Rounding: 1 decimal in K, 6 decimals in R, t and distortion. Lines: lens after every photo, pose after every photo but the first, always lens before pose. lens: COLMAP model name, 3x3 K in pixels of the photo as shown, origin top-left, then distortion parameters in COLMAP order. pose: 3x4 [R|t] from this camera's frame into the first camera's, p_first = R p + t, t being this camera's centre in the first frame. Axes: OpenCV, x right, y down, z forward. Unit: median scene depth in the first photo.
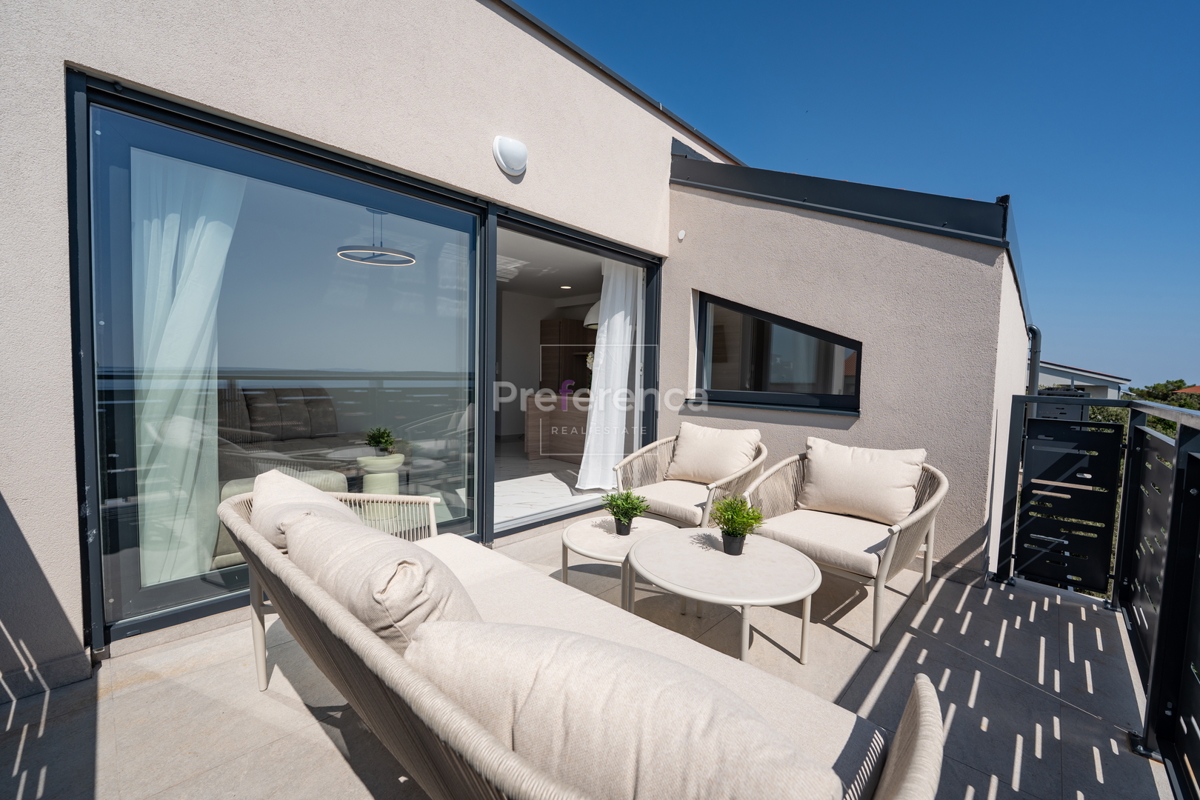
lens RADIAL K [[497.8, 0, 602.6], [0, 497.8, 400.3], [0, 0, 1]] dist [-0.007607, -0.000582]
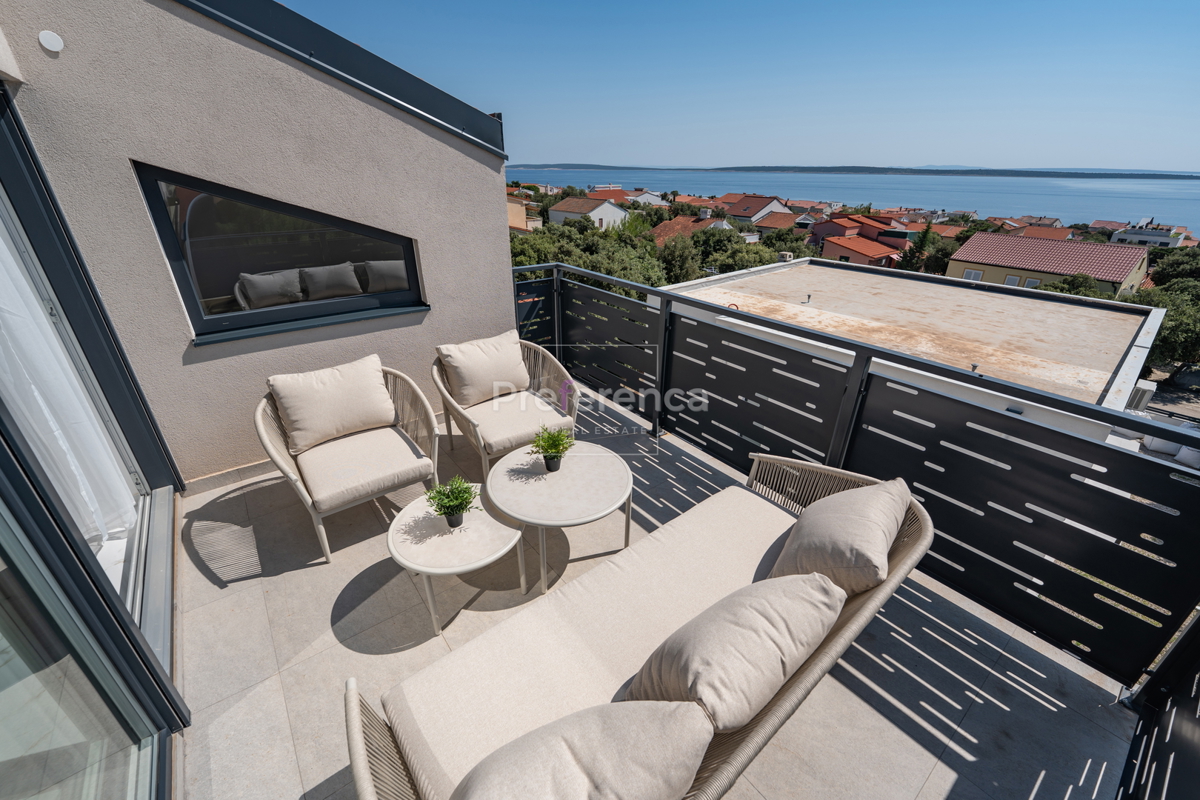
lens RADIAL K [[485.9, 0, 602.5], [0, 485.9, 400.2], [0, 0, 1]] dist [-0.009142, 0.000393]
pose [[0.175593, -0.448841, 0.876190, -0.452566], [0.042339, 0.892638, 0.448781, -0.255894], [-0.983552, -0.041705, 0.175744, 0.421412]]
